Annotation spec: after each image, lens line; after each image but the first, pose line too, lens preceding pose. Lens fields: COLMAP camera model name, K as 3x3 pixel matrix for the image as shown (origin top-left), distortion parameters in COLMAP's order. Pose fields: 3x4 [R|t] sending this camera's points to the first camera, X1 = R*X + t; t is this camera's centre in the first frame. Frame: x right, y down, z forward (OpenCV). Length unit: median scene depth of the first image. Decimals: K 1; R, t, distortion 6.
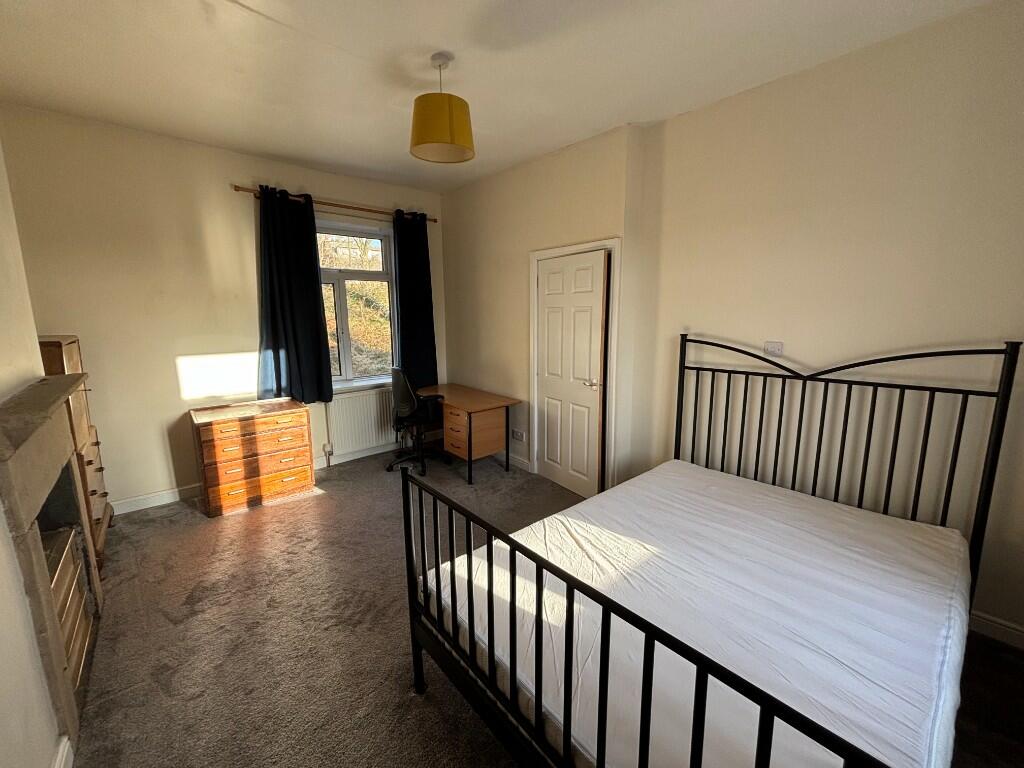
lens RADIAL K [[413.2, 0, 509.1], [0, 413.2, 382.0], [0, 0, 1]] dist [0.001658, 0.000071]
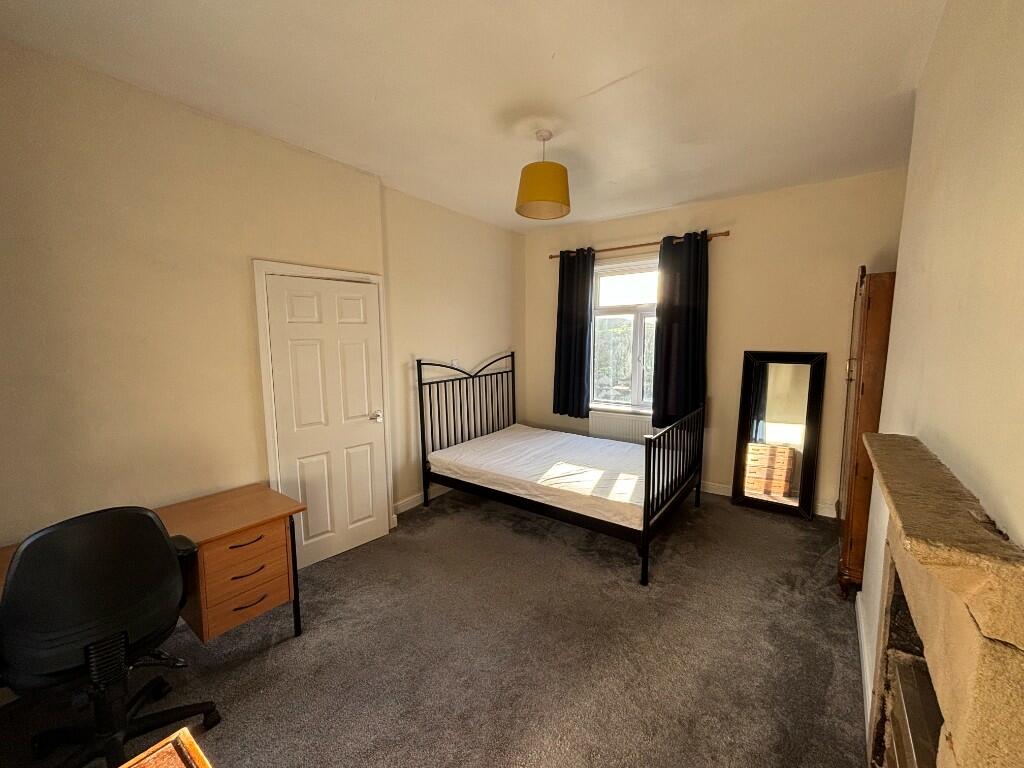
lens RADIAL K [[413.2, 0, 509.1], [0, 413.2, 382.0], [0, 0, 1]] dist [0.001658, 0.000071]
pose [[-0.240111, -0.094792, 0.966106, -0.966315], [0.175417, 0.974600, 0.139222, -0.185435], [-0.954765, 0.202900, -0.217384, 1.060017]]
